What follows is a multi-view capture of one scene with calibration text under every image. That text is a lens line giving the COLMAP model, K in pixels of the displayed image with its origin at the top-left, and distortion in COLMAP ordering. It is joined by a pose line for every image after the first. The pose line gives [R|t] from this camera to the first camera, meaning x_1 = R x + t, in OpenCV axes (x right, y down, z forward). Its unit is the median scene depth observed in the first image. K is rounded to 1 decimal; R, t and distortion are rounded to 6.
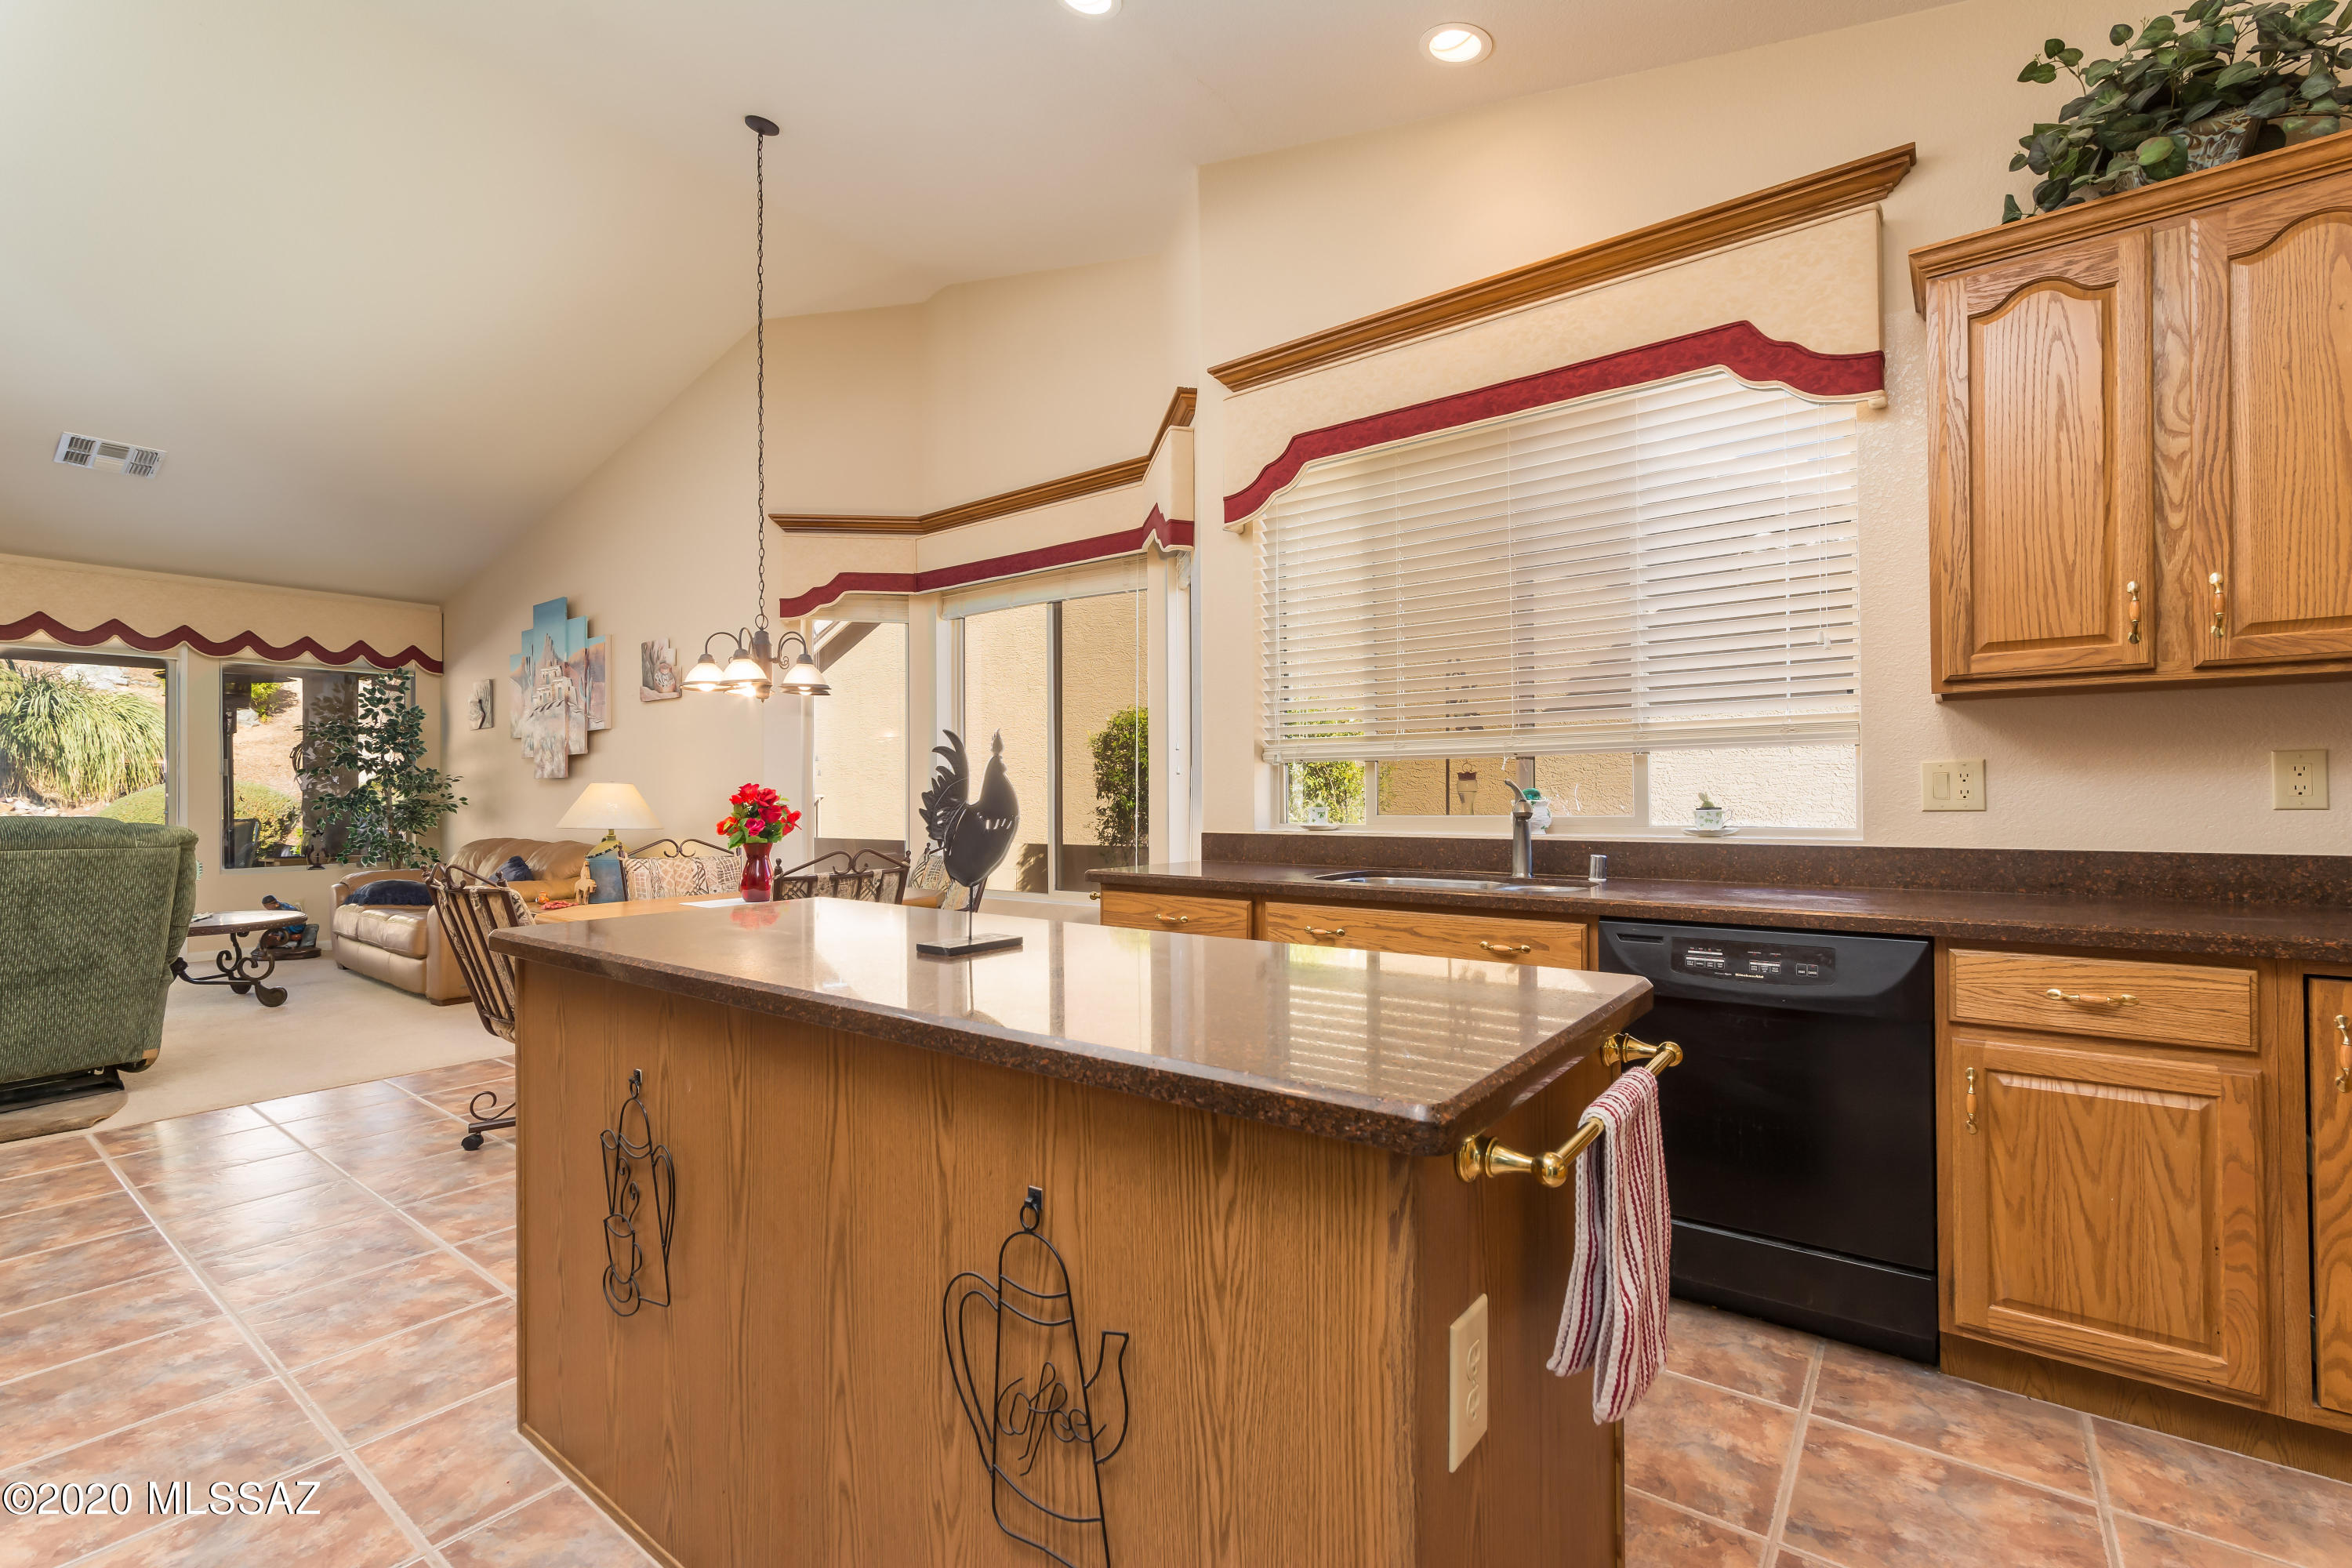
lens RADIAL K [[1003.8, 0, 1180.0], [0, 1003.8, 802.7], [0, 0, 1]] dist [-0.008637, 0.000148]
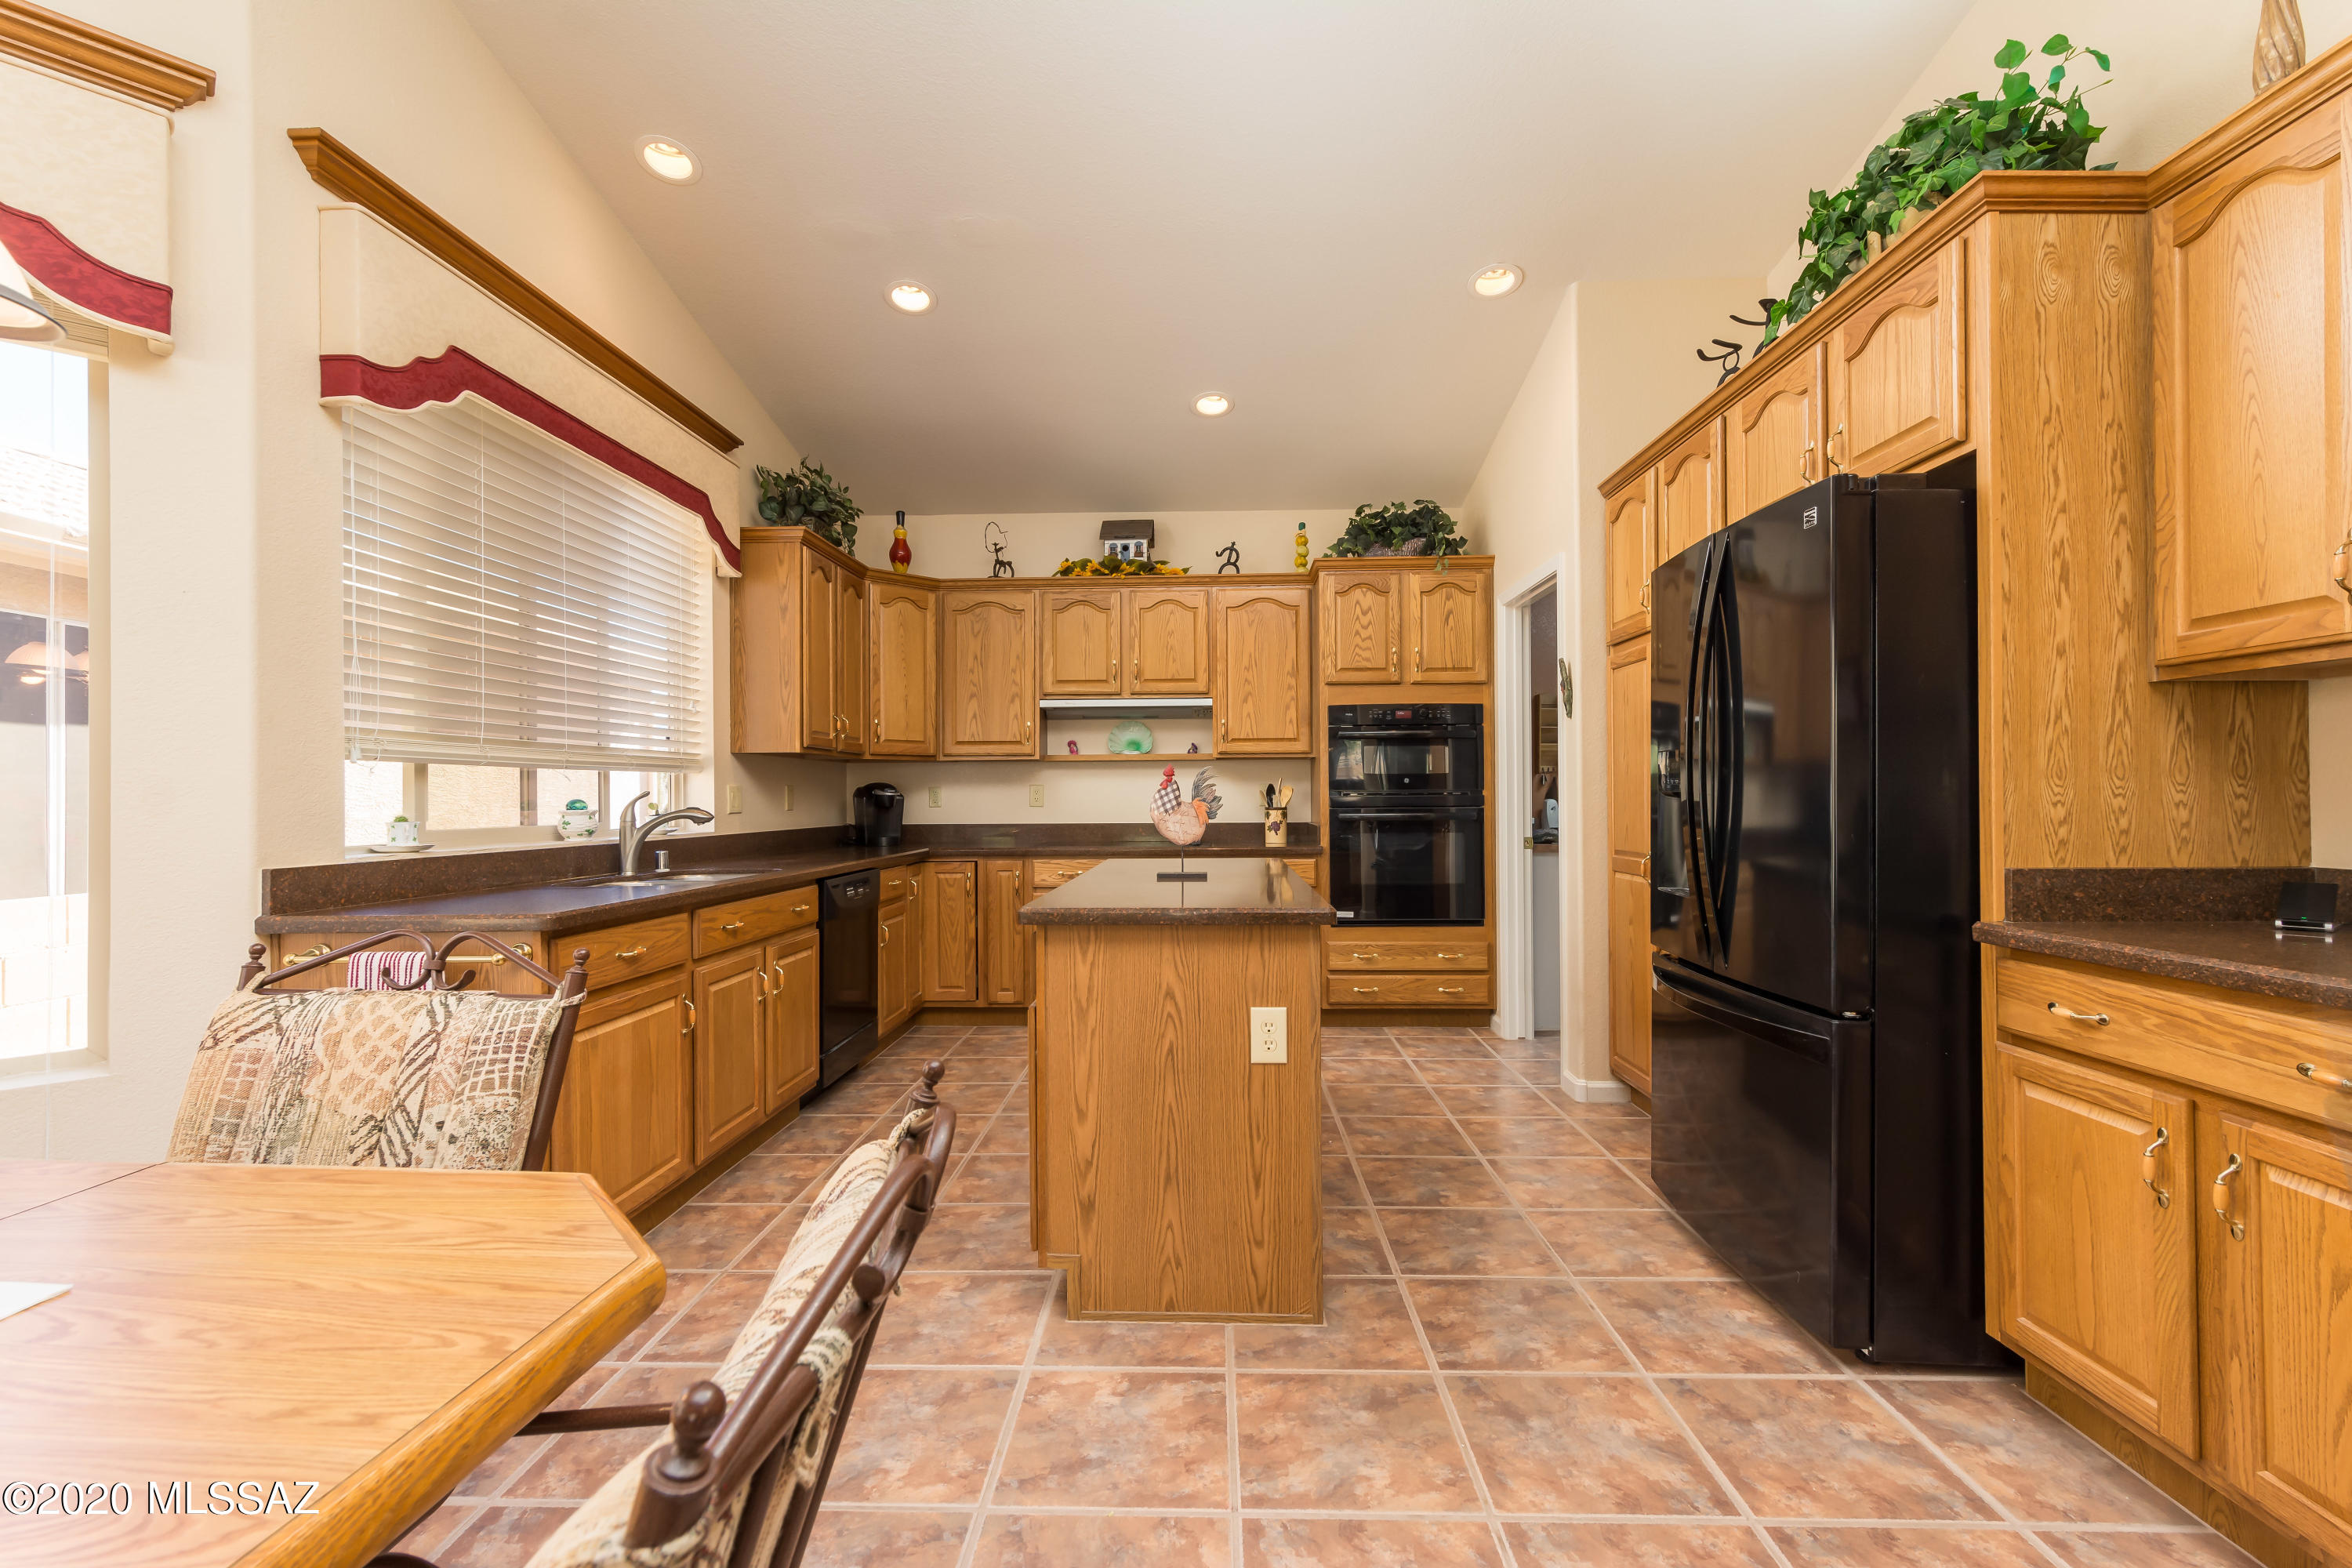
lens RADIAL K [[1032.1, 0, 1163.6], [0, 1032.1, 787.9], [0, 0, 1]] dist [-0.009062, 0.008232]
pose [[-0.555716, 0.017291, 0.831193, -1.157298], [0.012256, 0.999845, -0.012605, -0.004773], [-0.831282, 0.003183, -0.555842, 1.334309]]
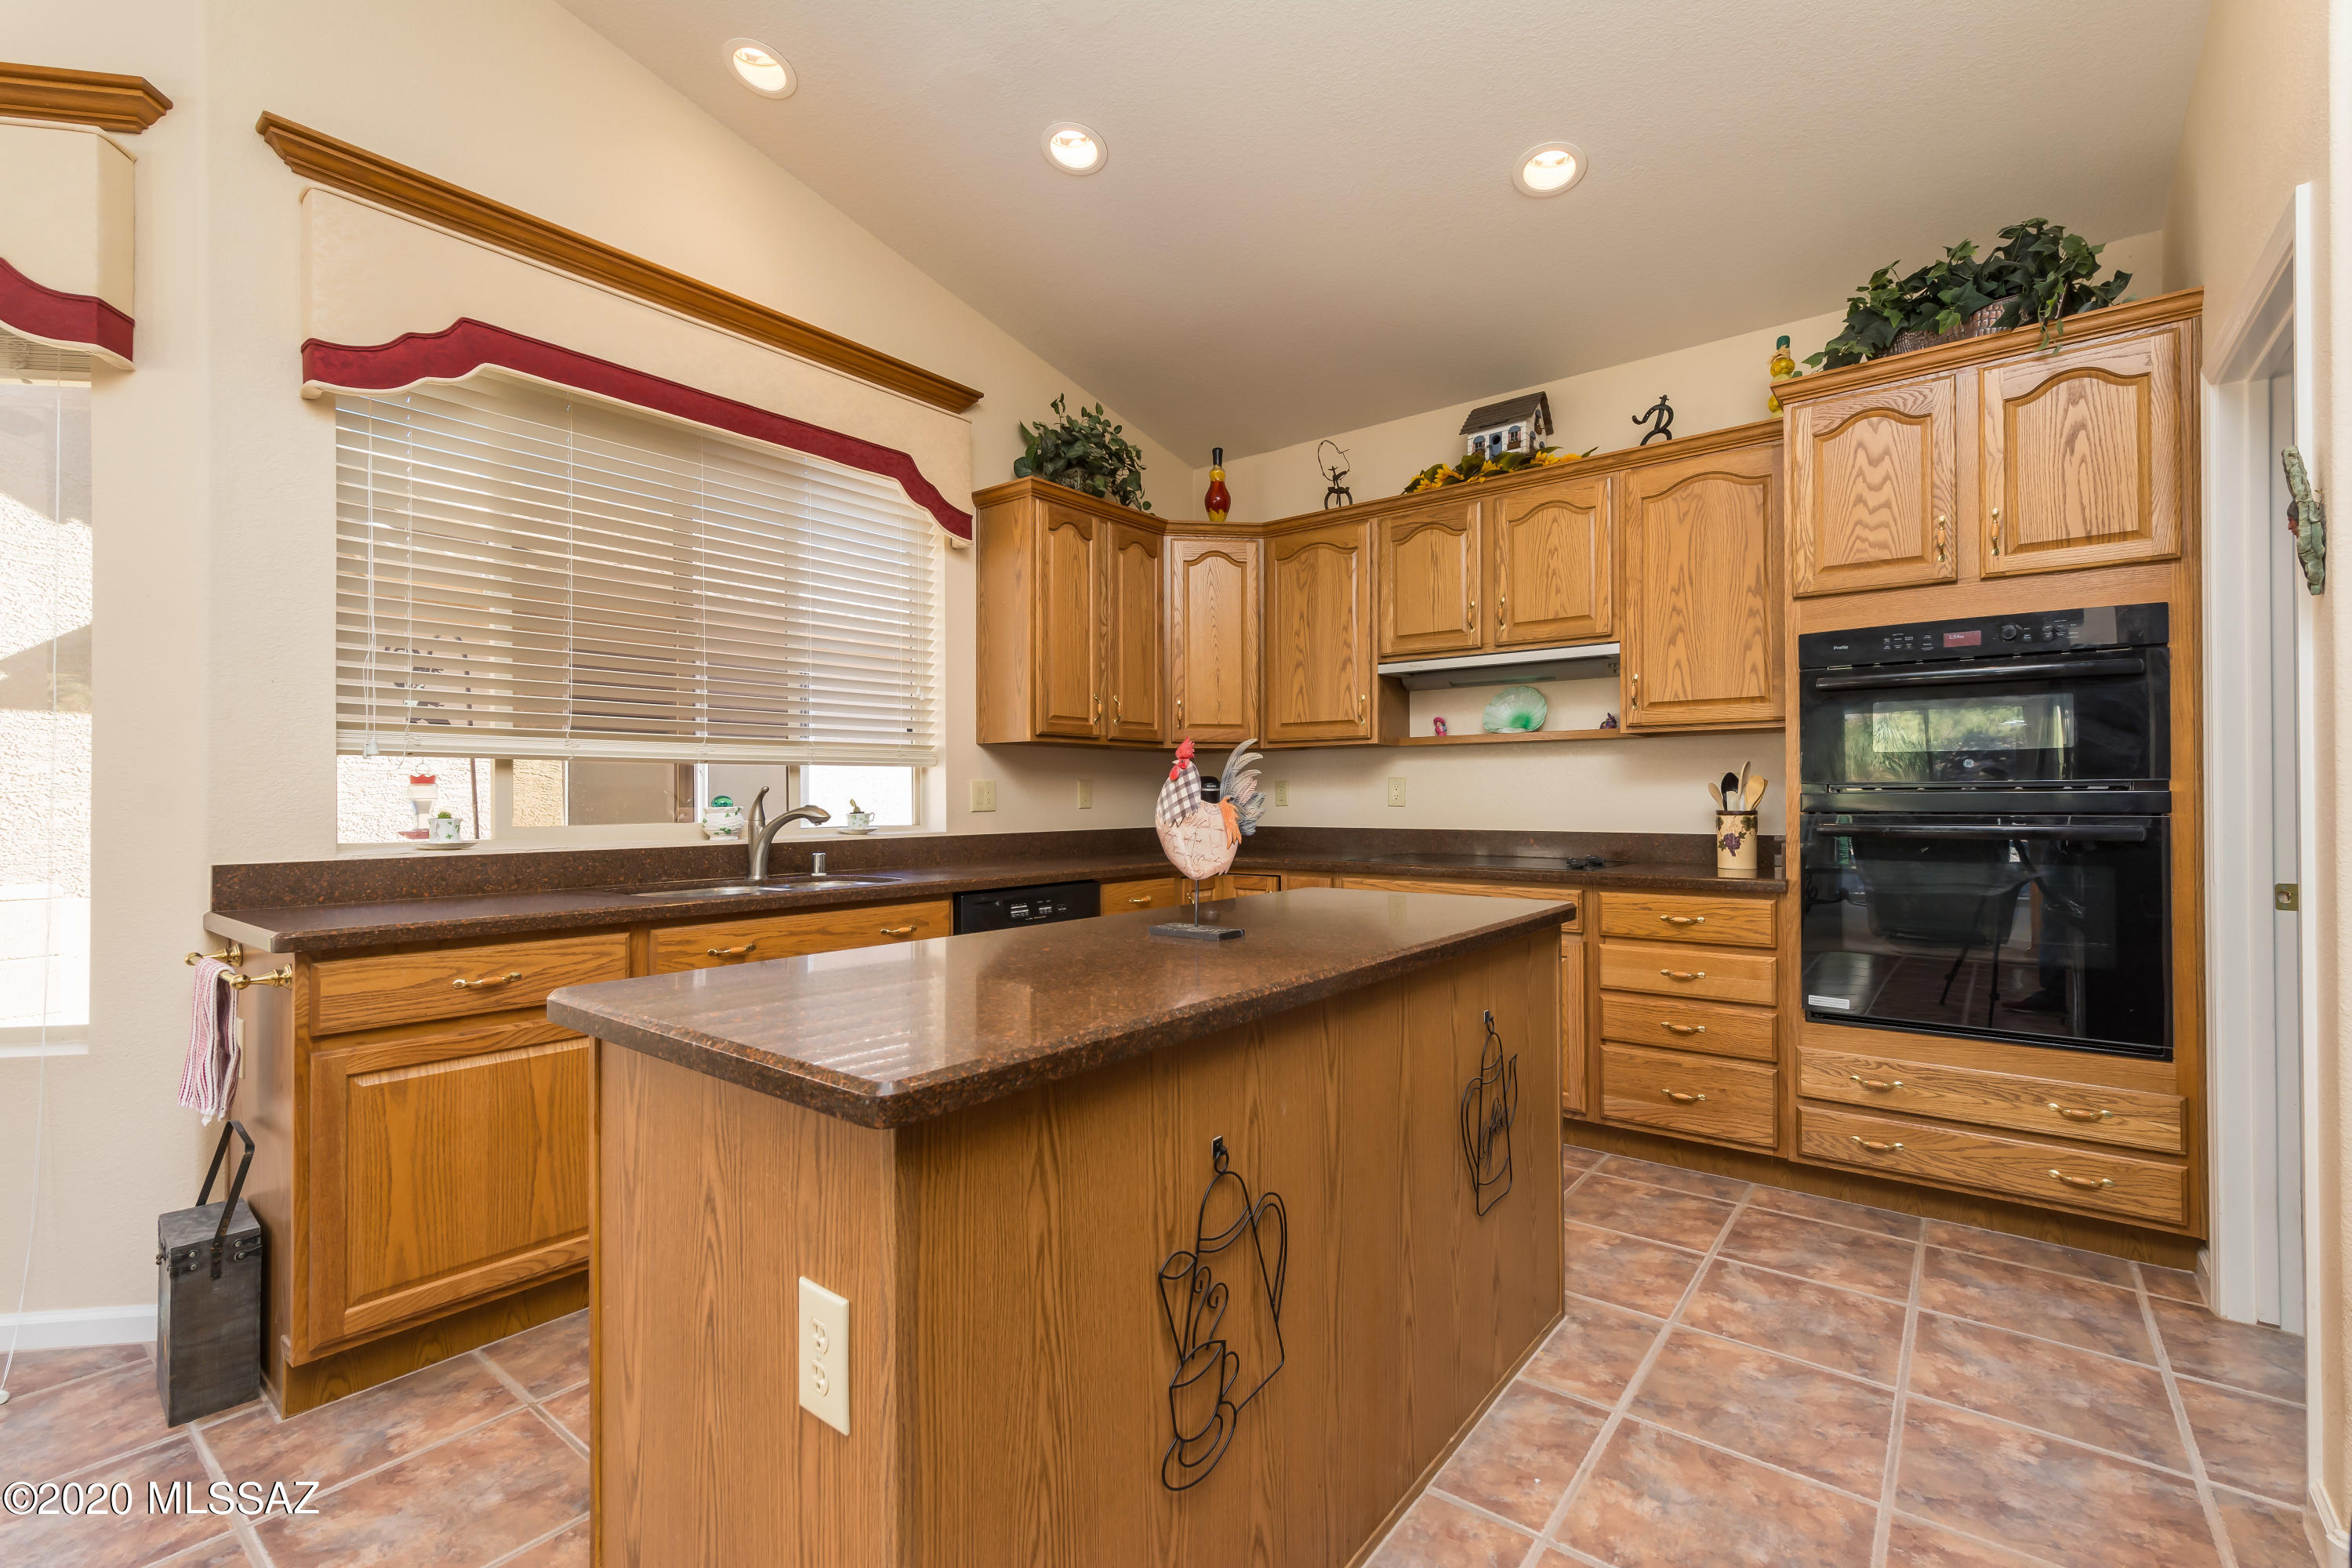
lens RADIAL K [[1019.8, 0, 1174.5], [0, 1019.8, 788.1], [0, 0, 1]] dist [-0.000487, 0.000095]
pose [[0.038556, 0.013774, 0.999161, -0.831428], [0.006770, 0.999878, -0.014046, -0.004055], [-0.999233, 0.007306, 0.038458, 0.604177]]
